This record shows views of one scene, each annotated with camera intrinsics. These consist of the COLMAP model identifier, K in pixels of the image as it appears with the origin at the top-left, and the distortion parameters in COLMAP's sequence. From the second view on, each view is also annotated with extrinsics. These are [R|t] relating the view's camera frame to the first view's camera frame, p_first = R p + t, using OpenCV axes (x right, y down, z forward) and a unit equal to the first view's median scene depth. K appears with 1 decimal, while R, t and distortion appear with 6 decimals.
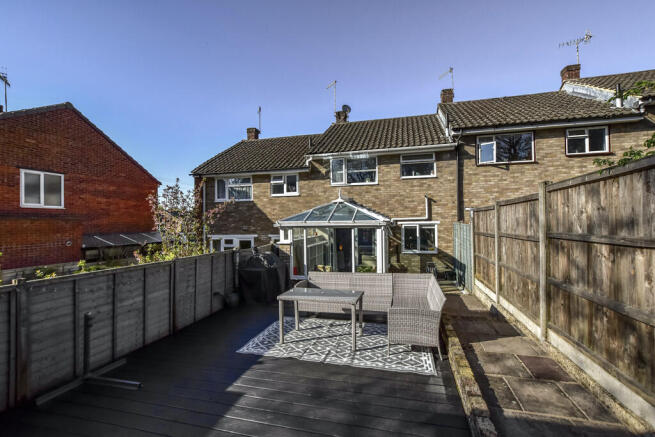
lens RADIAL K [[288.8, 0, 325.5], [0, 288.8, 219.3], [0, 0, 1]] dist [-0.011340, 0.003299]
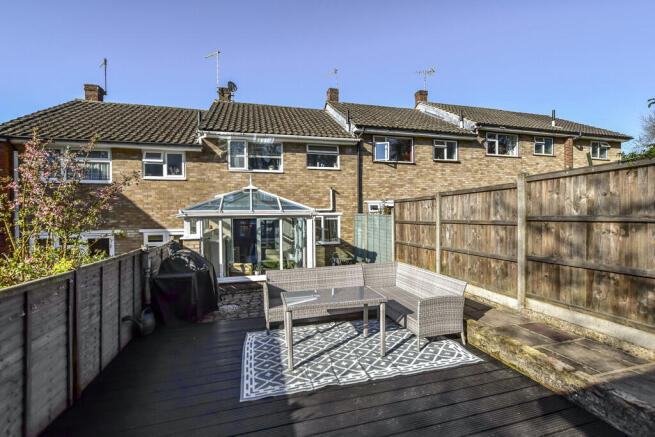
lens RADIAL K [[288.8, 0, 332.7], [0, 288.8, 217.0], [0, 0, 1]] dist [-0.011340, 0.003299]
pose [[0.867895, -0.001343, 0.496745, -0.259329], [-0.004435, 0.999936, 0.010452, 0.019982], [-0.496727, -0.011275, 0.867833, 0.192777]]
